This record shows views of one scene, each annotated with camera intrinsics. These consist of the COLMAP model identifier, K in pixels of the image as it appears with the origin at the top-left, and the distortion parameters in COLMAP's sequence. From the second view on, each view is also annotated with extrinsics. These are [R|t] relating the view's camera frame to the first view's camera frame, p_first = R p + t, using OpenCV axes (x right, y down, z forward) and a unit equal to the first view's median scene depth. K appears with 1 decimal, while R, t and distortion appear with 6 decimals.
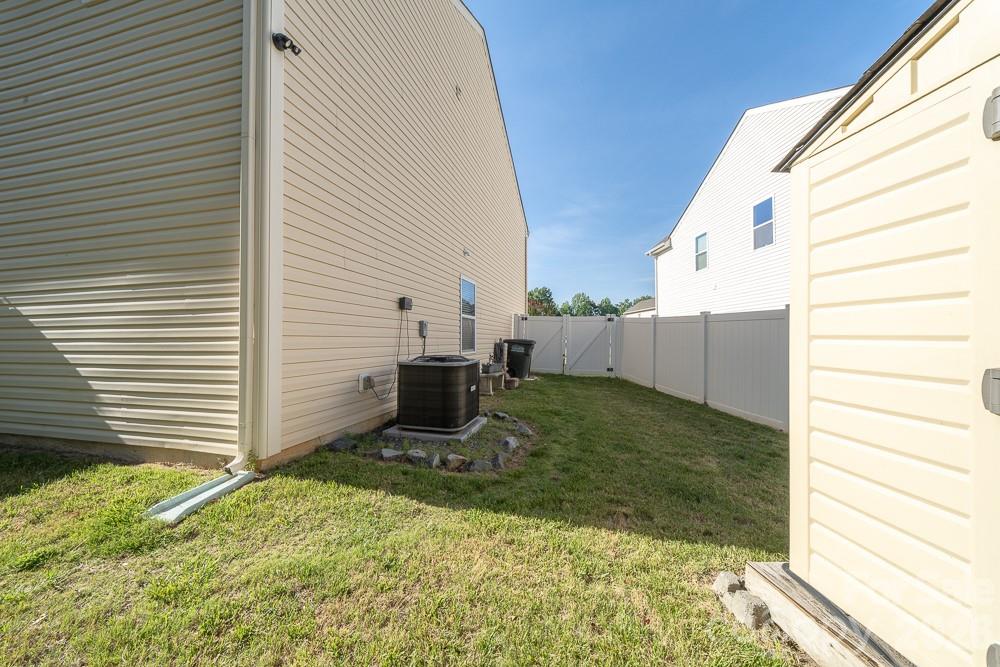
lens RADIAL K [[350.1, 0, 498.6], [0, 350.1, 334.7], [0, 0, 1]] dist [0.001884, 0.000009]
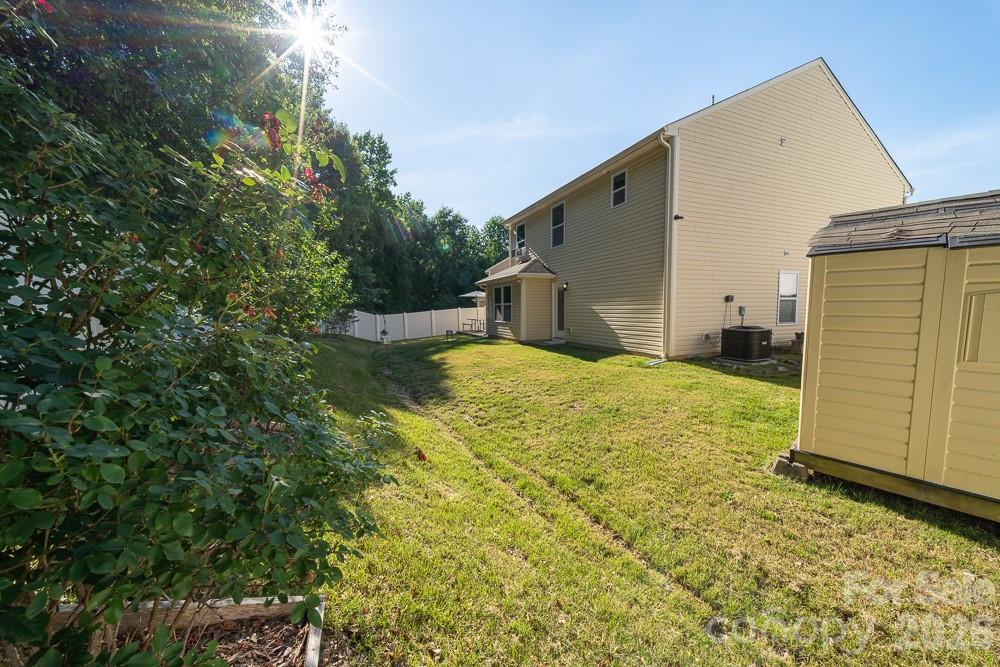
lens RADIAL K [[350.1, 0, 498.6], [0, 350.1, 334.7], [0, 0, 1]] dist [0.001884, 0.000009]
pose [[0.612605, 0.053182, -0.788598, 0.791303], [0.028002, 0.995647, 0.088898, -0.157053], [0.789893, -0.076542, 0.608449, -1.944995]]
